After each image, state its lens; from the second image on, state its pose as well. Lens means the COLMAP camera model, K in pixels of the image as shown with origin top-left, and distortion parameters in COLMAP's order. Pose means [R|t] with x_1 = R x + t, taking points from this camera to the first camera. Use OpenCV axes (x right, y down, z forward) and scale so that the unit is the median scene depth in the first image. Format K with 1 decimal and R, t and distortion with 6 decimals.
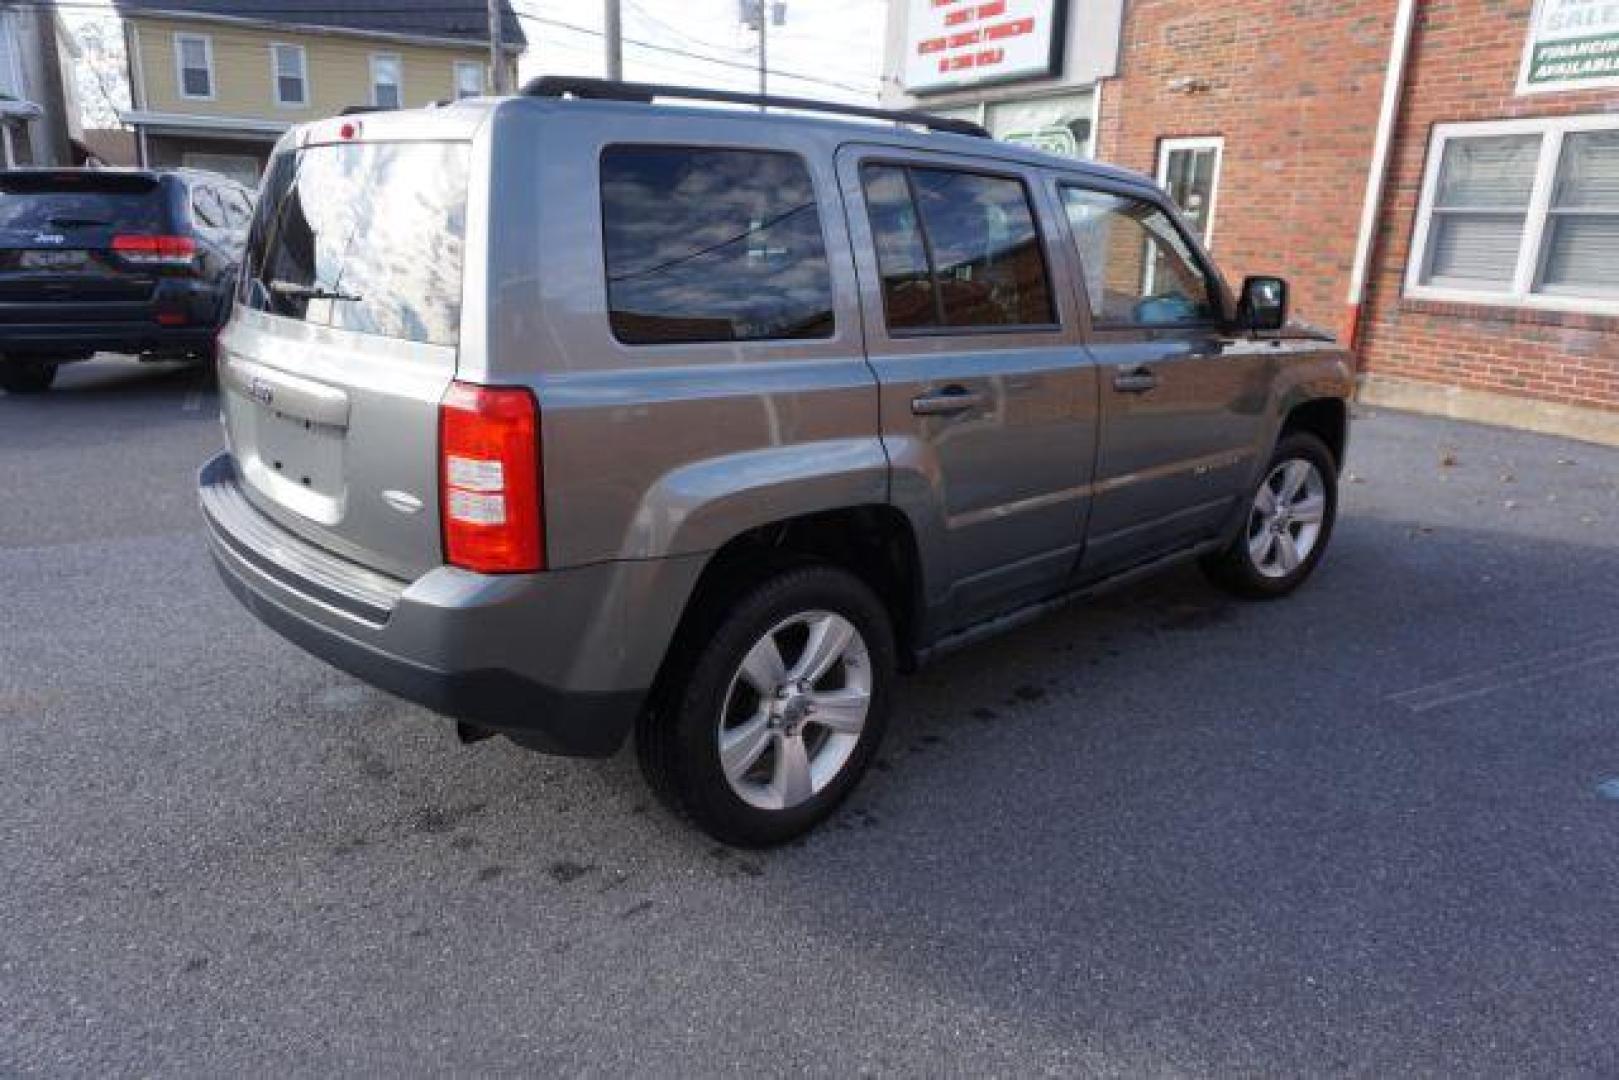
lens RADIAL K [[1101.9, 0, 815.9], [0, 1101.9, 532.2], [0, 0, 1]] dist [-0.044216, 0.041147]
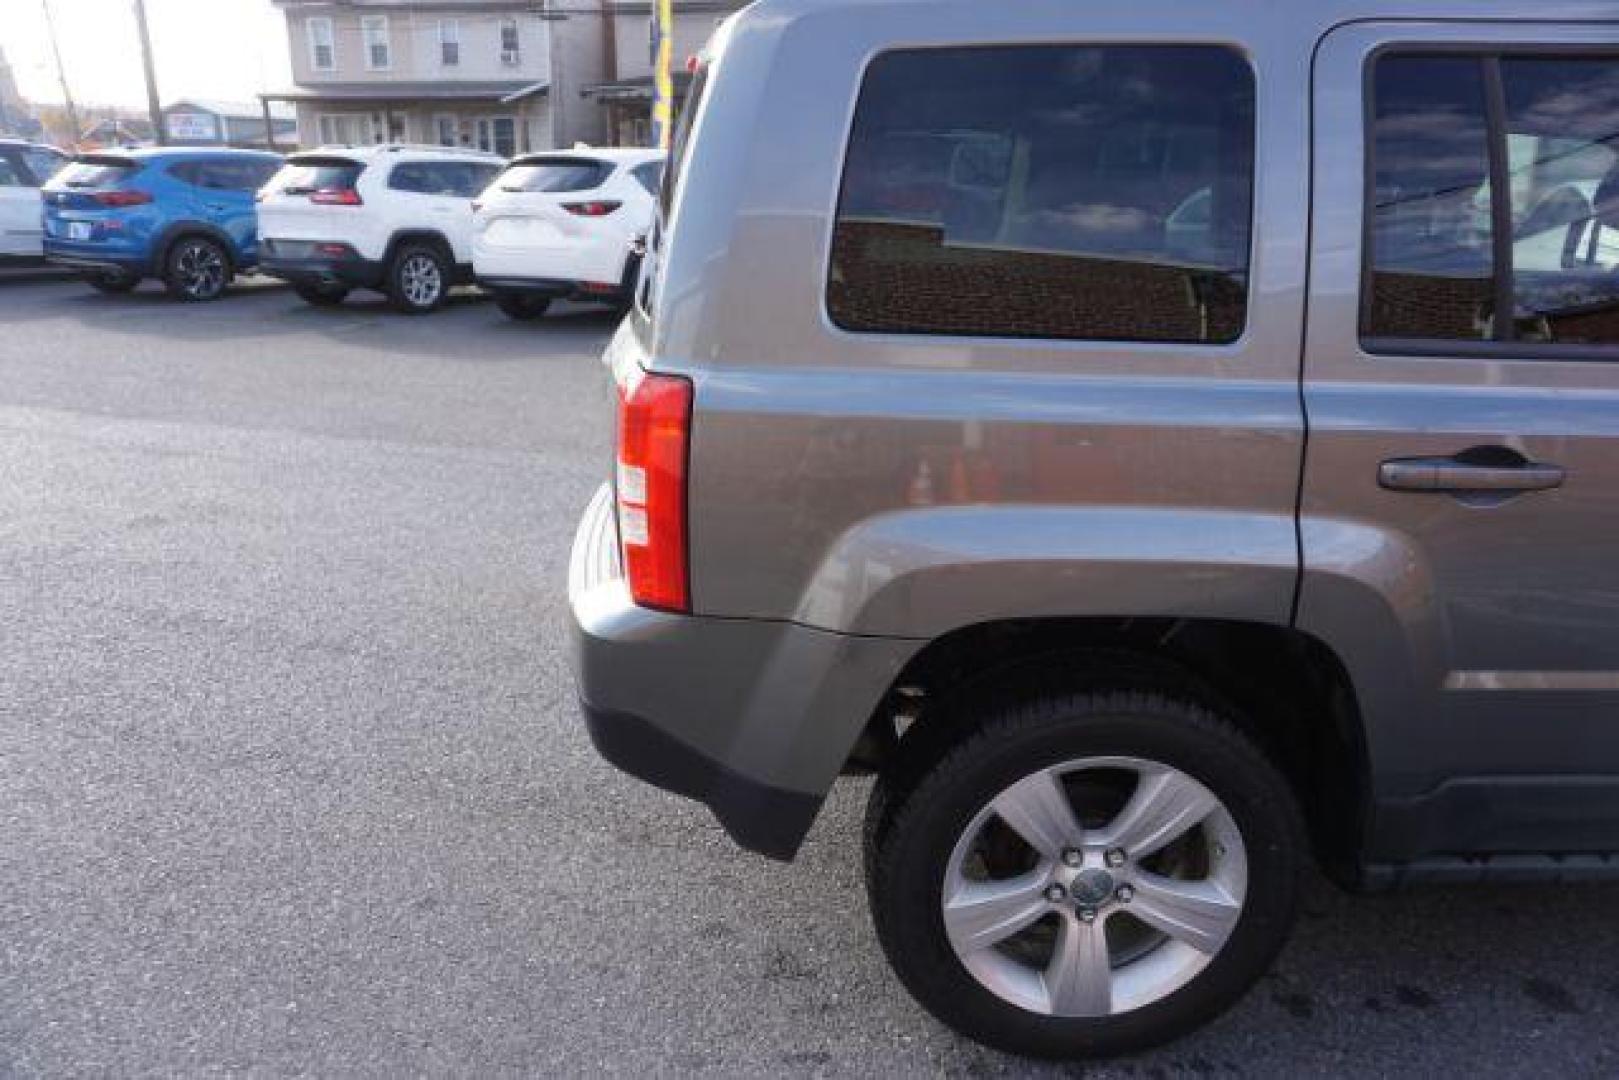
lens RADIAL K [[1101.9, 0, 806.0], [0, 1101.9, 537.7], [0, 0, 1]] dist [-0.044216, 0.041147]
pose [[0.734517, 0.193295, -0.650478, 0.241714], [-0.168382, 0.980510, 0.101231, -0.086238], [0.657367, 0.035173, 0.752749, 0.358383]]
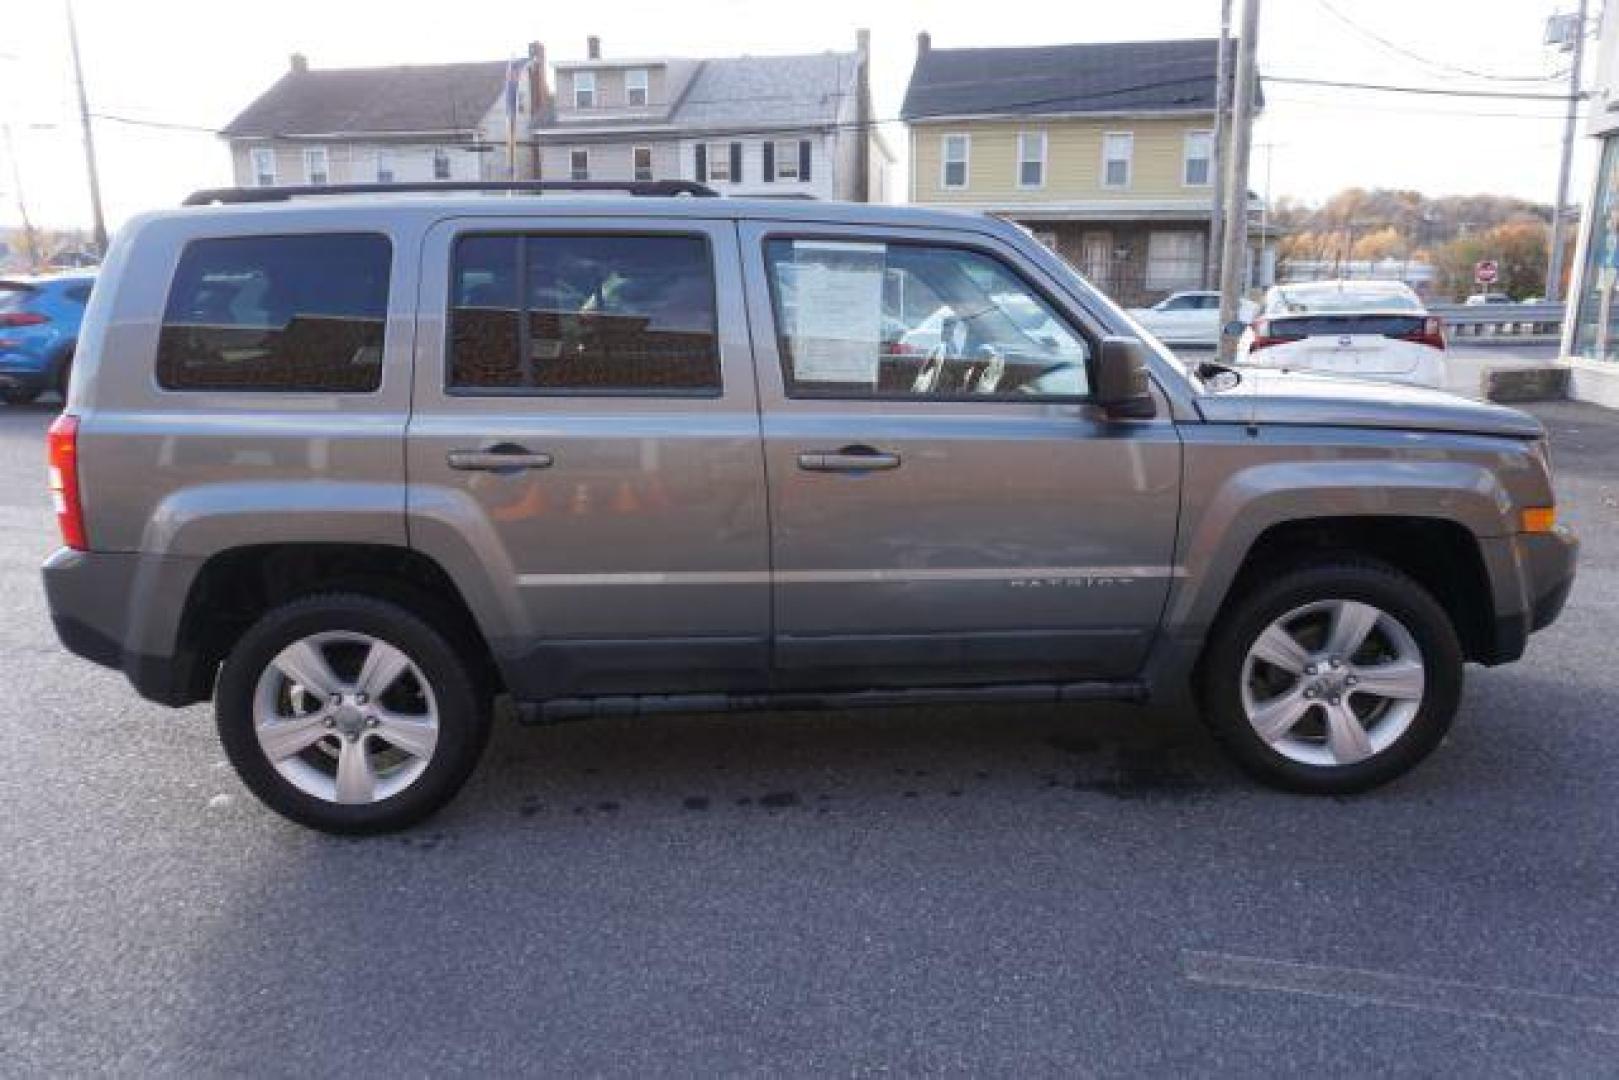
lens RADIAL K [[1101.9, 0, 819.0], [0, 1101.9, 537.7], [0, 0, 1]] dist [-0.044216, 0.041147]
pose [[0.759527, 0.115886, -0.640070, 1.011202], [-0.149381, 0.988778, 0.001759, -0.093498], [0.633091, 0.094278, 0.768314, 0.414555]]
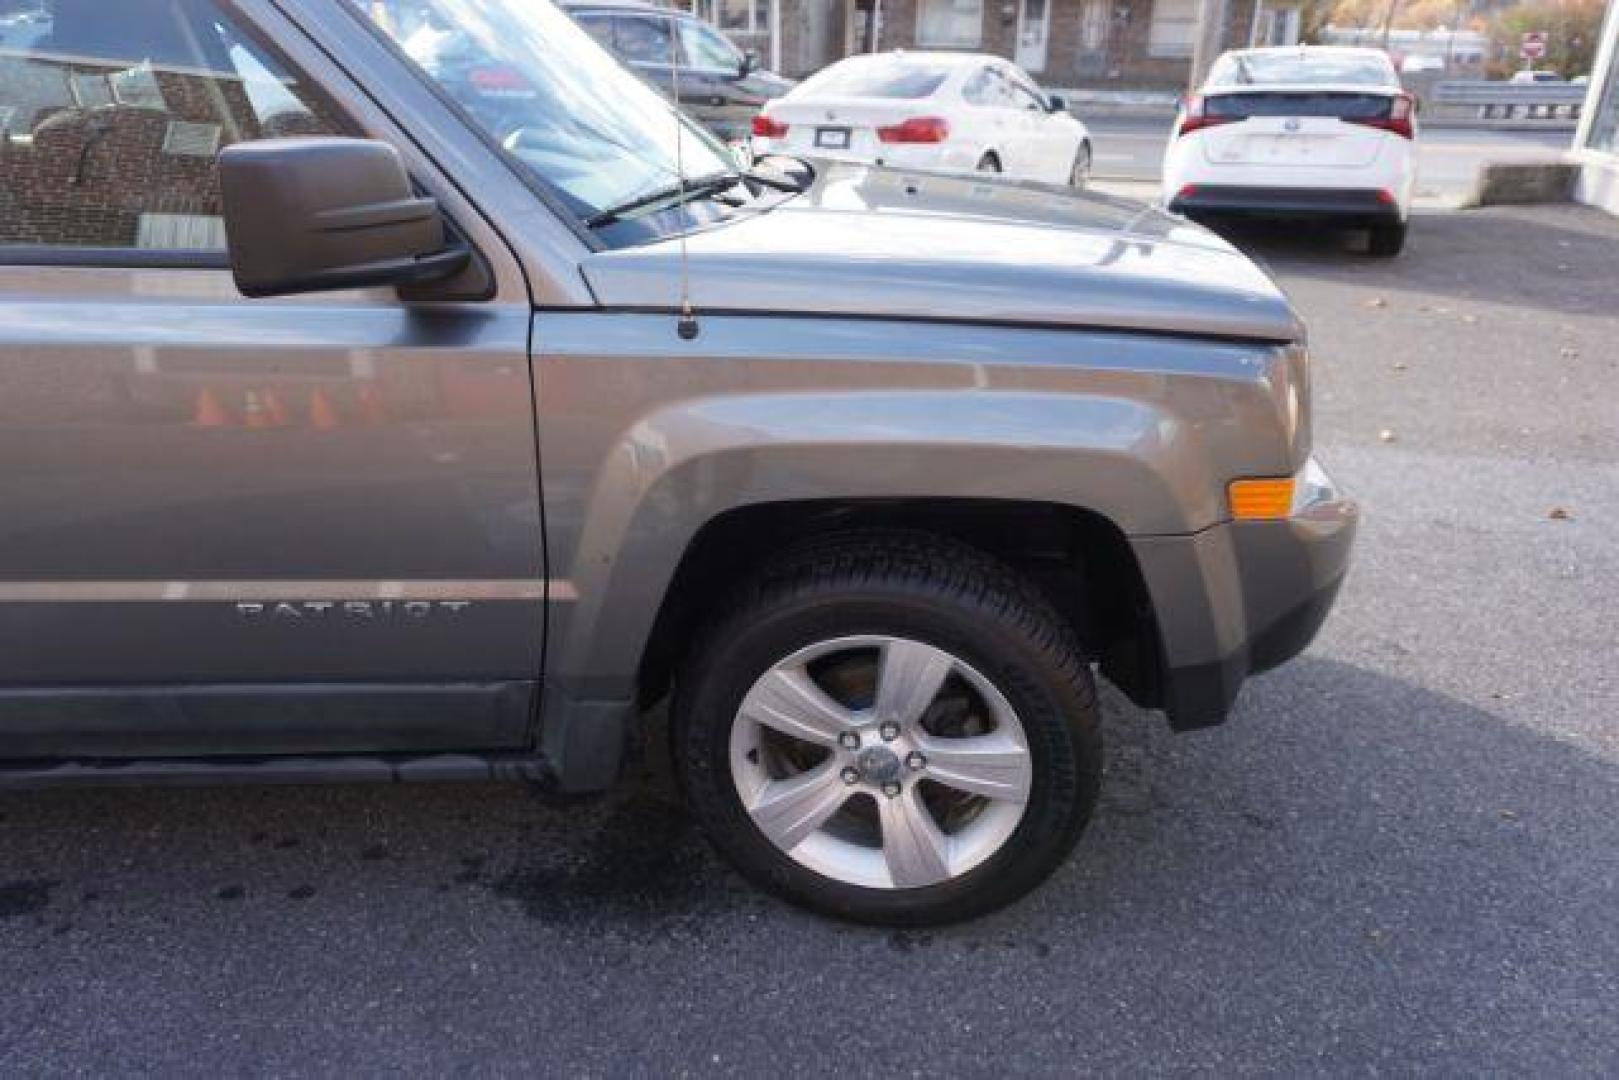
lens RADIAL K [[1101.9, 0, 835.7], [0, 1101.9, 527.8], [0, 0, 1]] dist [-0.044216, 0.041147]
pose [[0.758305, 0.251991, -0.601227, 1.047029], [-0.171959, 0.966925, 0.188379, -0.279273], [0.628811, -0.039462, 0.776556, 1.116189]]
